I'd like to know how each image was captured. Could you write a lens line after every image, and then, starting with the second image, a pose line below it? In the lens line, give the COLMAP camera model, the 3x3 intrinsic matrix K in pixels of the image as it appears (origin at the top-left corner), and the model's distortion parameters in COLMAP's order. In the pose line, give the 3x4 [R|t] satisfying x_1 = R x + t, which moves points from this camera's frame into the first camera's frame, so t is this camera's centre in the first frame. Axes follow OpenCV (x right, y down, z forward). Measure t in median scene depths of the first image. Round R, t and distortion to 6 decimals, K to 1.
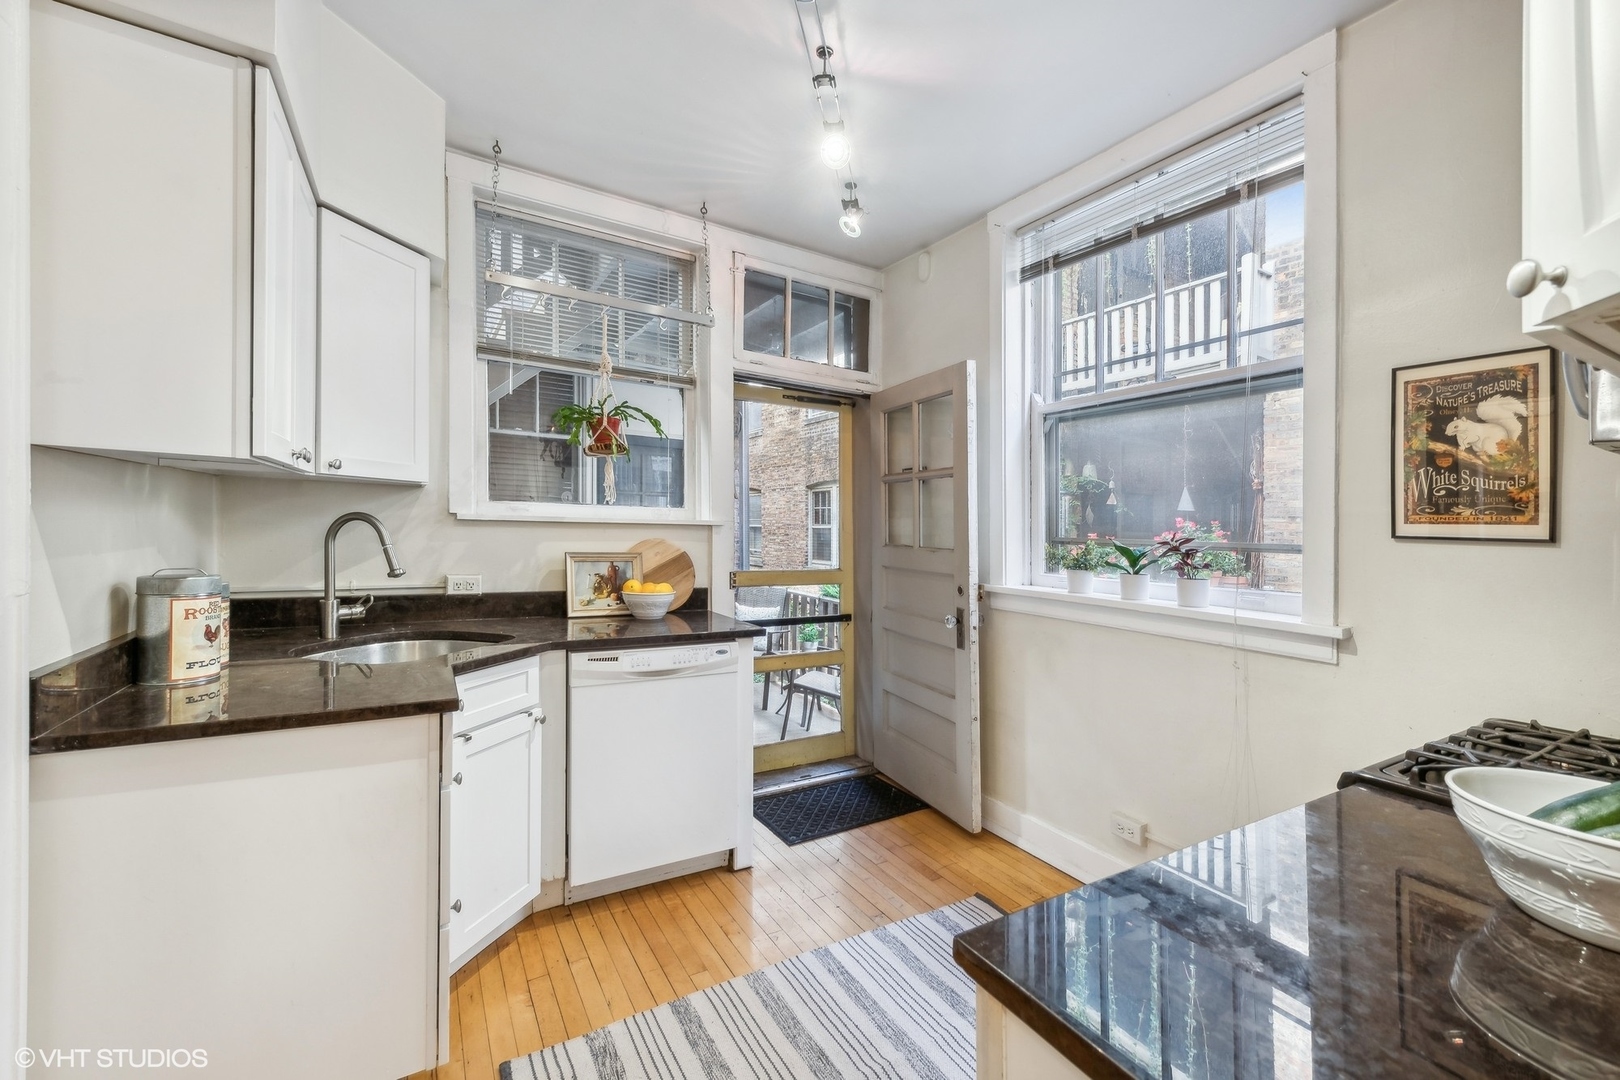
lens RADIAL K [[666.3, 0, 806.8], [0, 666.3, 556.0], [0, 0, 1]] dist [0.004279, 0.000019]
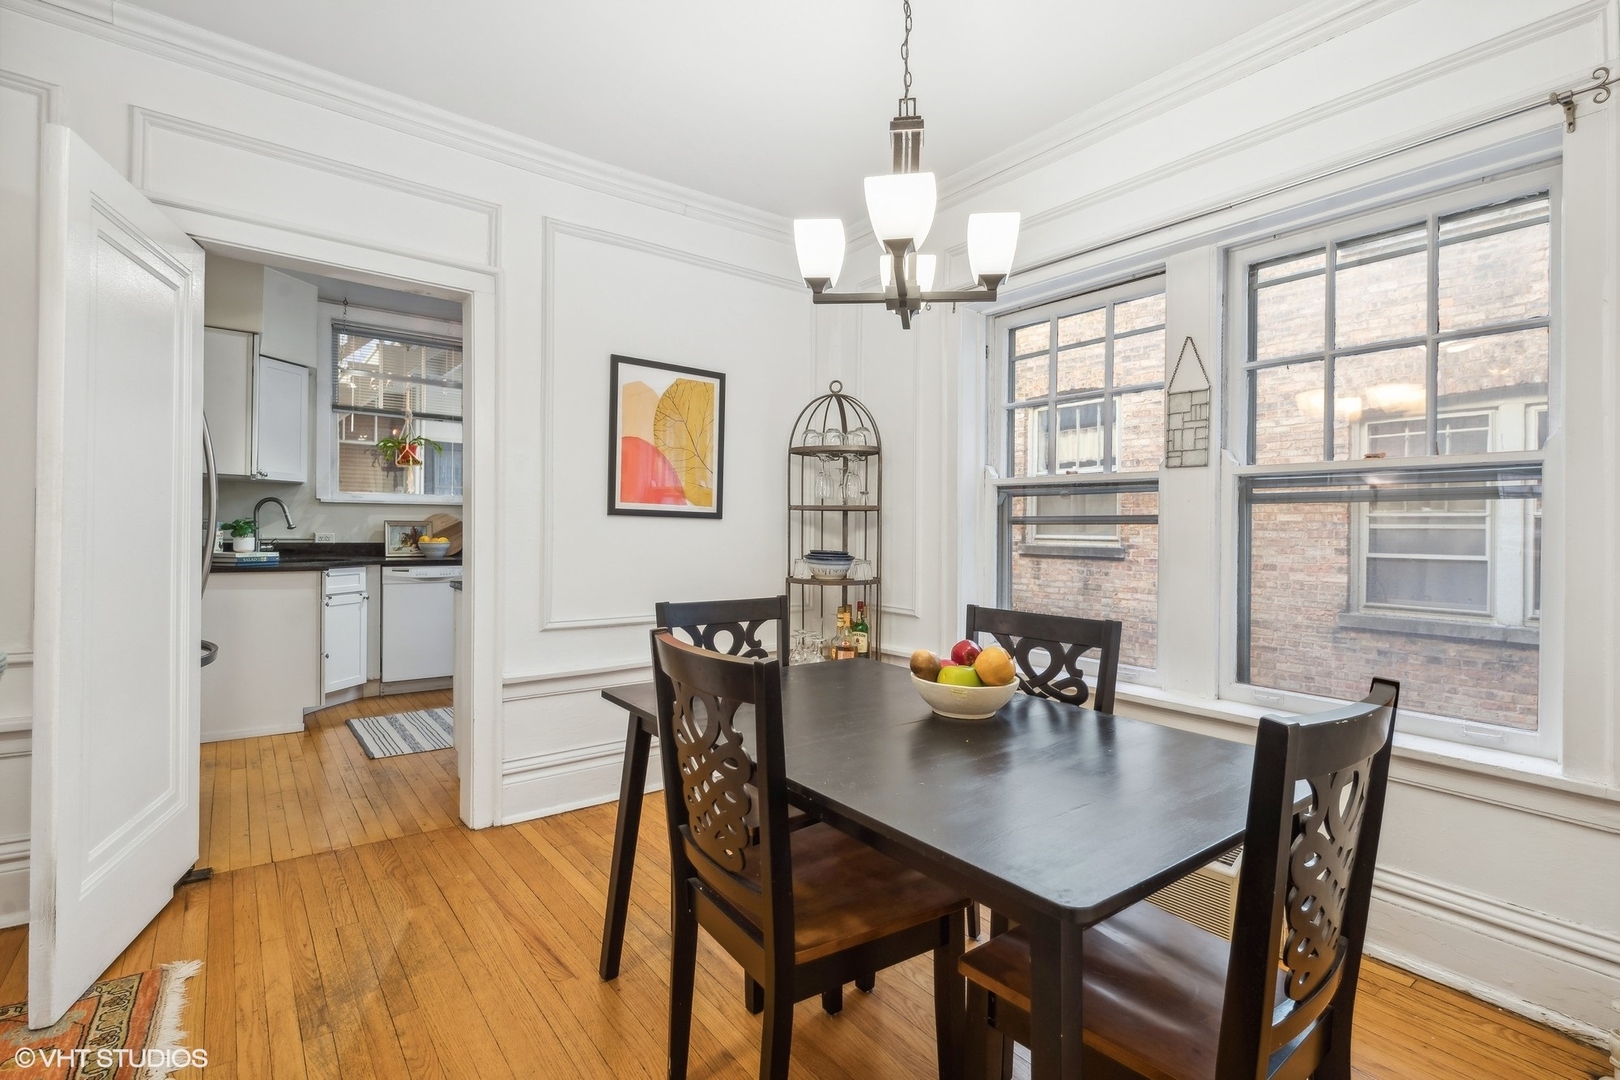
lens RADIAL K [[775.3, 0, 808.5], [0, 775.3, 529.2], [0, 0, 1]] dist [-0.011869, 0.001327]
pose [[0.993880, -0.014398, 0.109521, 0.544670], [0.018226, 0.999255, -0.034029, 0.110794], [-0.108949, 0.035817, 0.993402, -1.186513]]
